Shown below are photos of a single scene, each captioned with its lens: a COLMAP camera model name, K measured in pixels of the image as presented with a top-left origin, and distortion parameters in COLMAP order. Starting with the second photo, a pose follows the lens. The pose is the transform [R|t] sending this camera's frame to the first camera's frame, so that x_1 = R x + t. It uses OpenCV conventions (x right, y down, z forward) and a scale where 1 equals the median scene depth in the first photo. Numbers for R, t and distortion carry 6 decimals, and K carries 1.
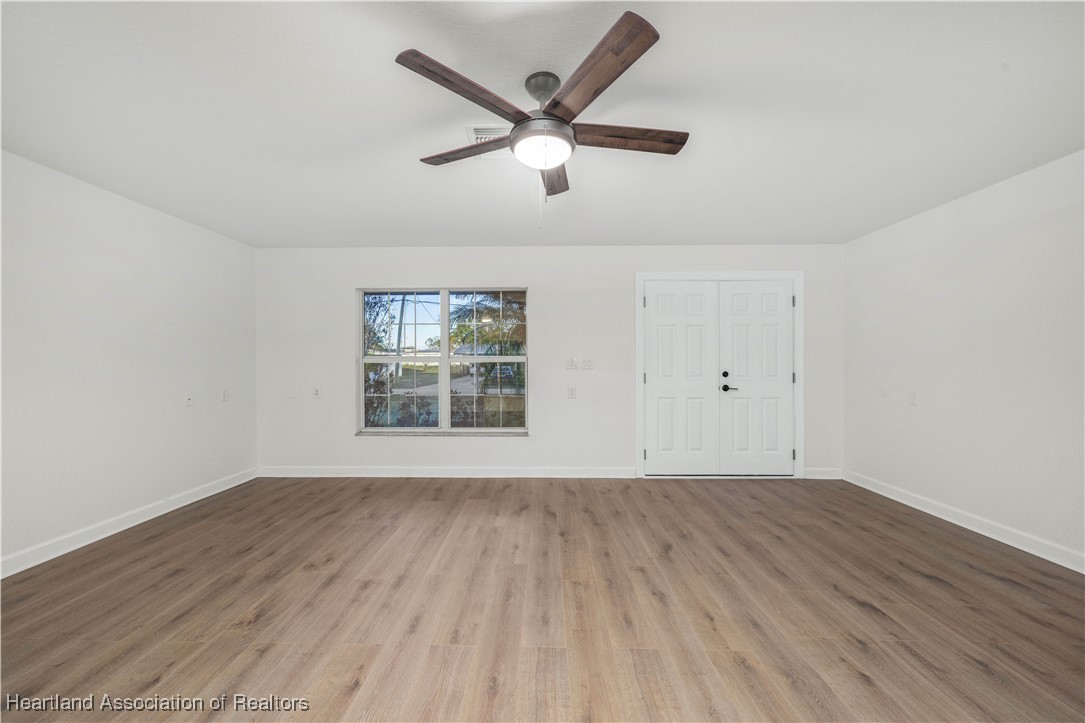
lens RADIAL K [[409.0, 0, 539.4], [0, 409.0, 360.3], [0, 0, 1]] dist [-0.005474, 0.000527]
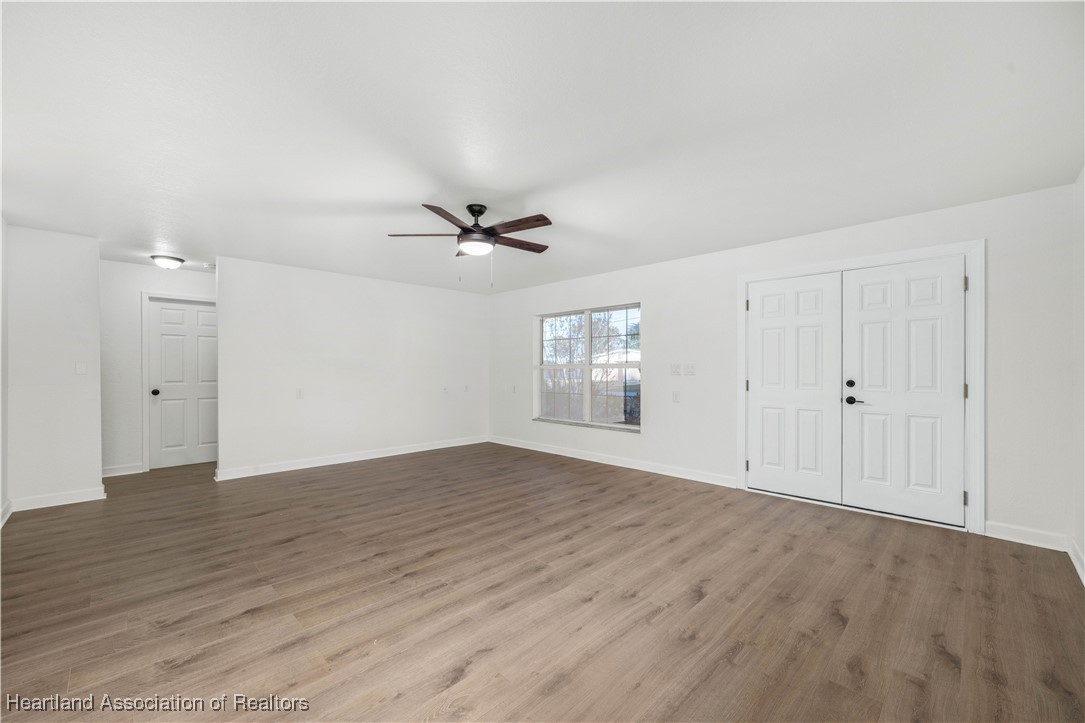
lens RADIAL K [[437.6, 0, 548.0], [0, 437.6, 366.1], [0, 0, 1]] dist [-0.004574, 0.000015]
pose [[0.727841, -0.000459, -0.685746, 0.923002], [0.001074, 0.999999, 0.000470, -0.003298], [0.685745, -0.001079, 0.727841, -0.087867]]
